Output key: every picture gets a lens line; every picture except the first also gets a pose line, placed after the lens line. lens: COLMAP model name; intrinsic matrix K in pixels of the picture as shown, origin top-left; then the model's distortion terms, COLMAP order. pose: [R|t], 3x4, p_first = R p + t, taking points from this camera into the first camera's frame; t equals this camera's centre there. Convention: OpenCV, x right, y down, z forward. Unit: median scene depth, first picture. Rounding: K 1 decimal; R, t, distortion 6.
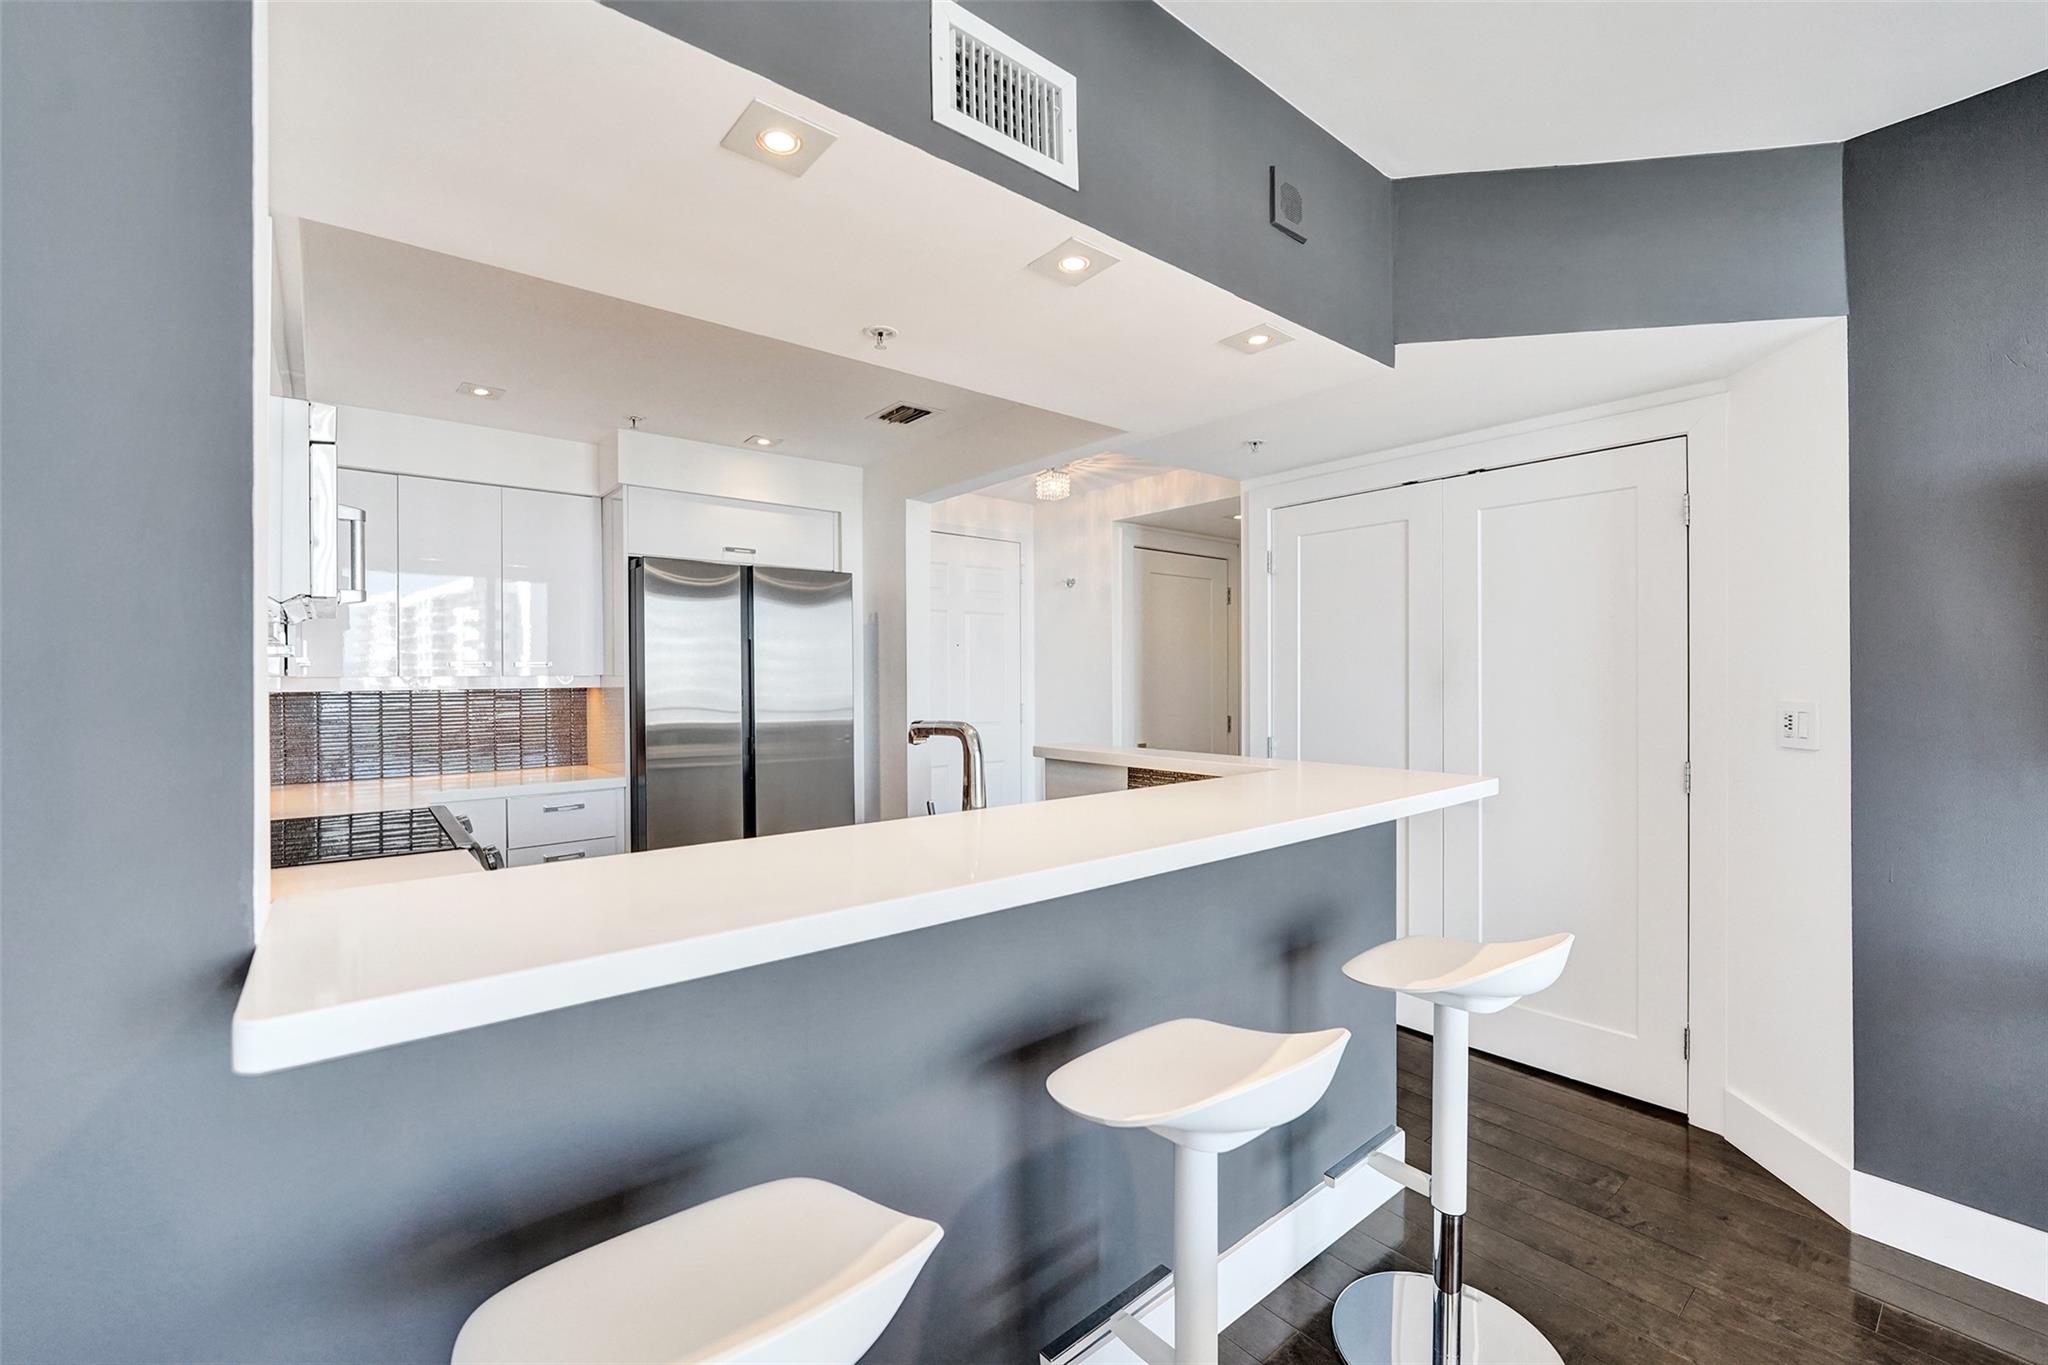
lens RADIAL K [[850.1, 0, 1020.1], [0, 850.1, 683.9], [0, 0, 1]] dist [-0.001143, 0.000297]
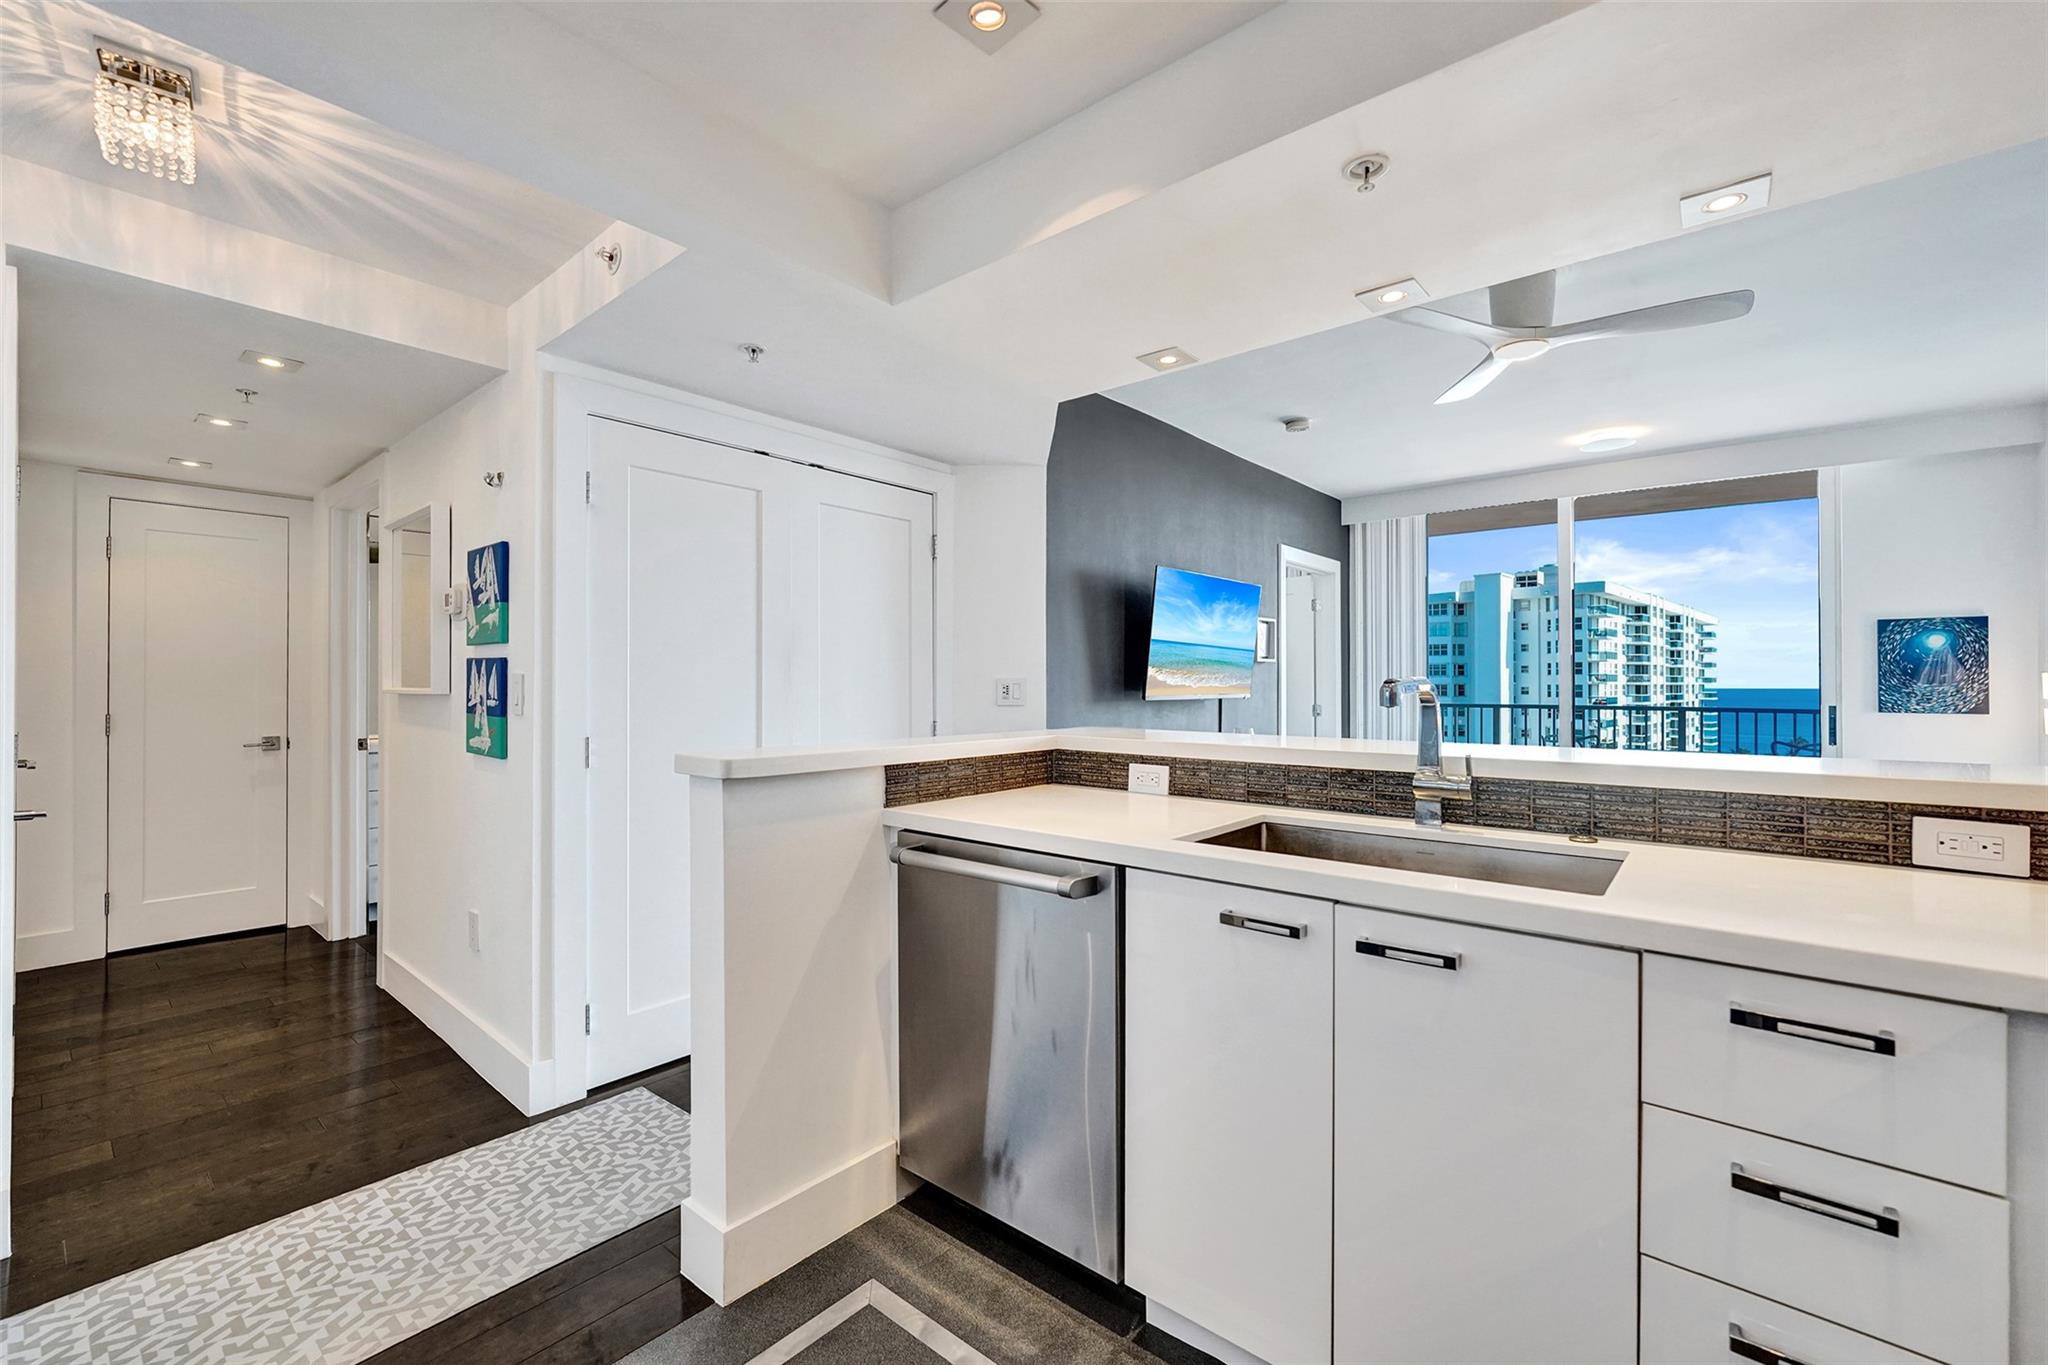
lens RADIAL K [[851.6, 0, 1020.3], [0, 851.6, 678.3], [0, 0, 1]] dist [-0.012189, 0.004670]
pose [[-0.172544, 0.013553, 0.984908, -0.527964], [0.008807, 0.999887, -0.012216, 0.029032], [-0.984962, 0.006567, -0.172644, 0.887183]]
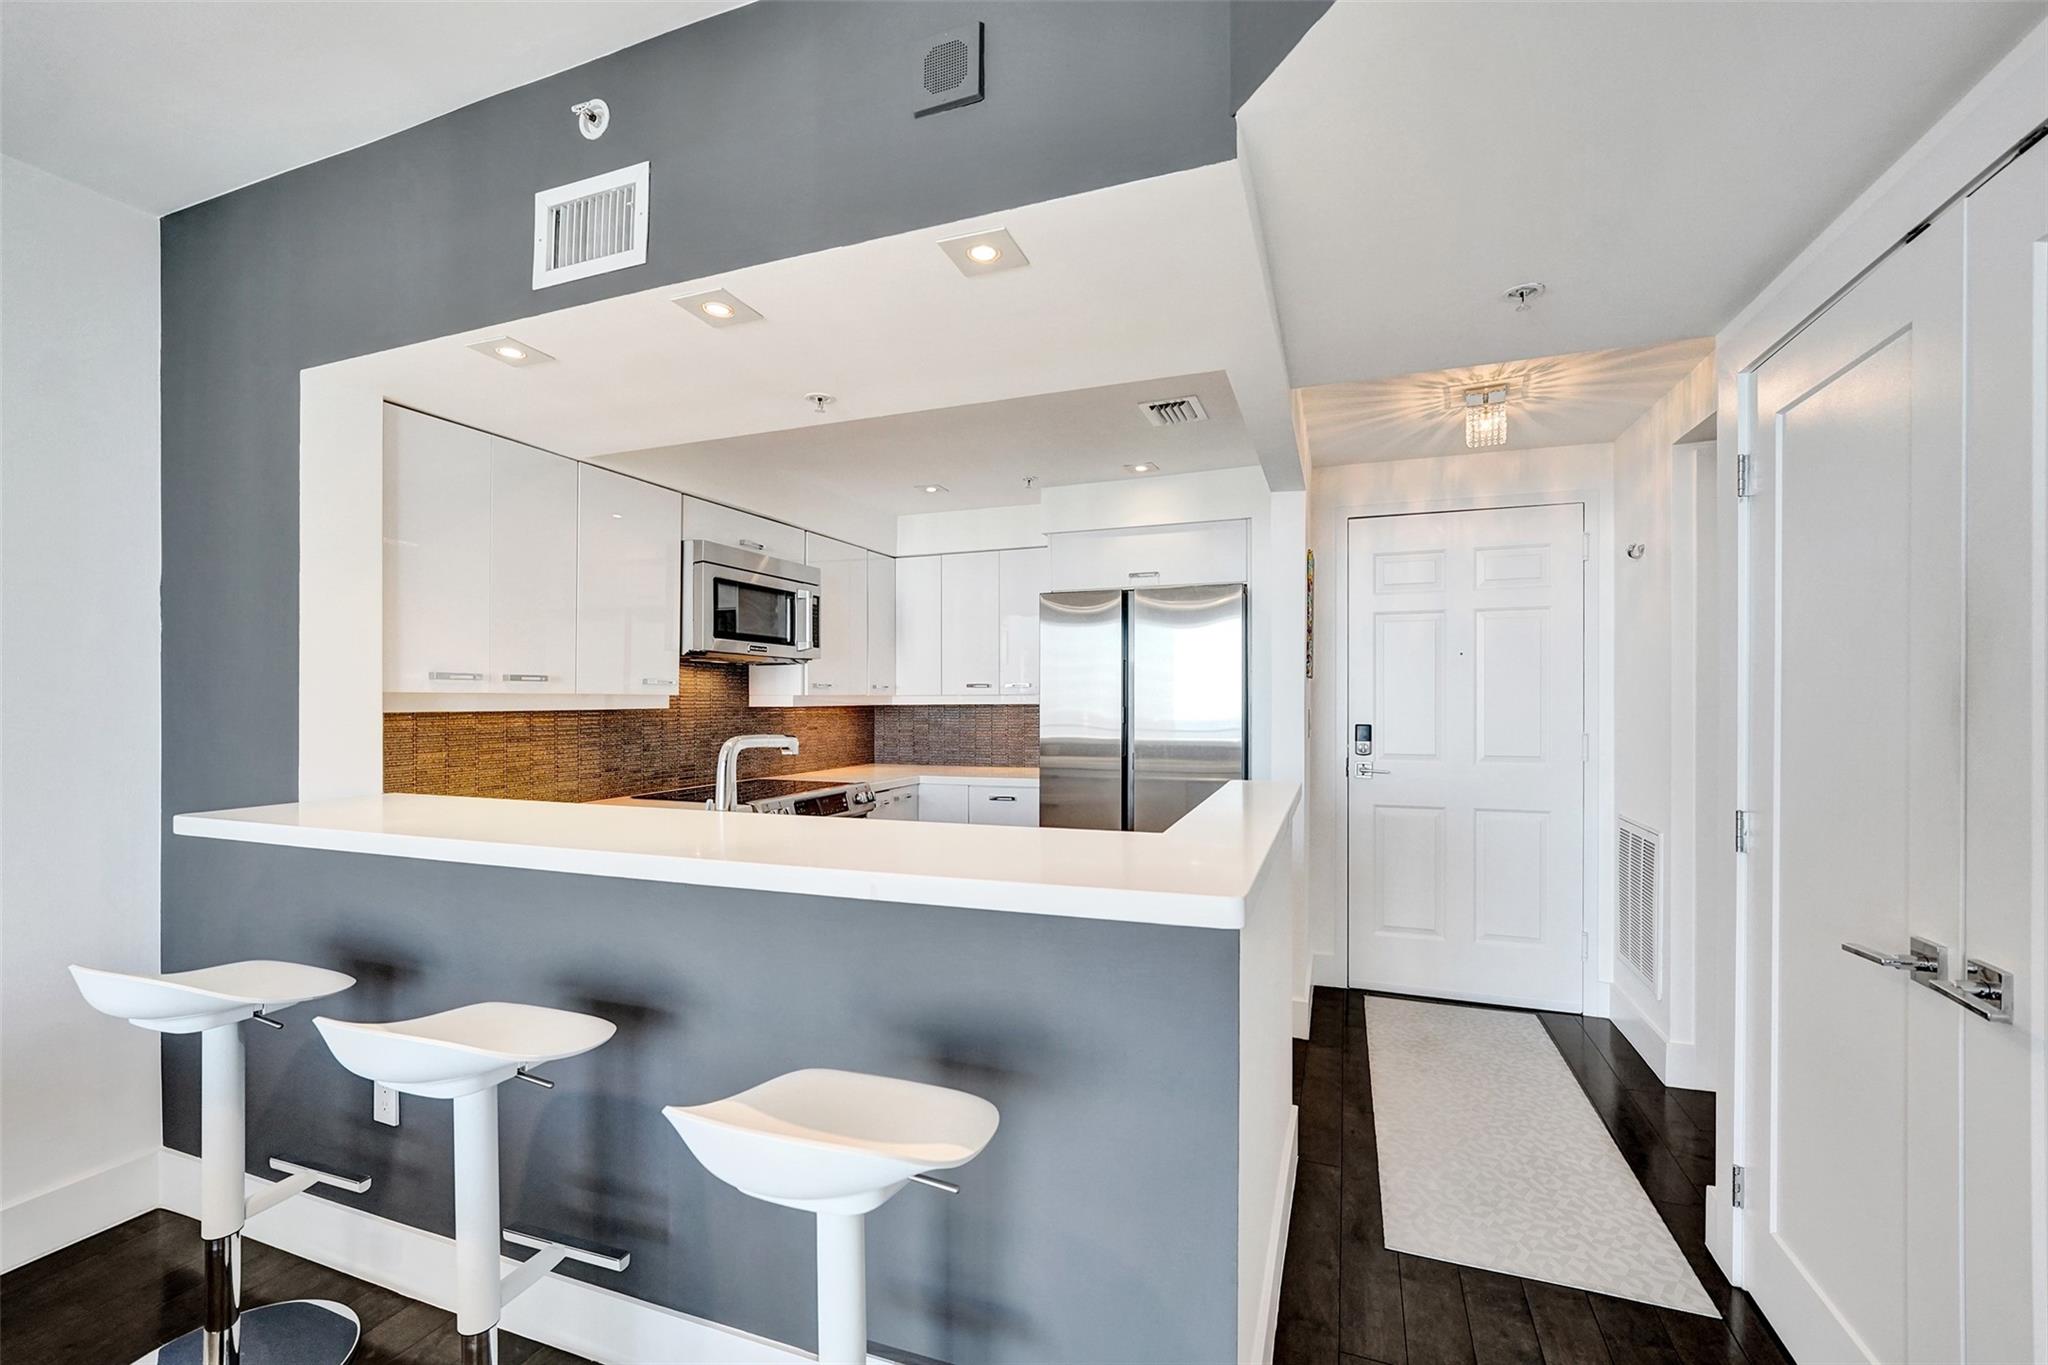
lens RADIAL K [[852.9, 0, 1018.9], [0, 852.9, 701.6], [0, 0, 1]] dist [-0.003538, -0.000624]
pose [[0.495766, 0.007820, -0.868421, 0.605141], [-0.007793, 0.999959, 0.004555, -0.005031], [0.868421, 0.004509, 0.495807, 0.408708]]
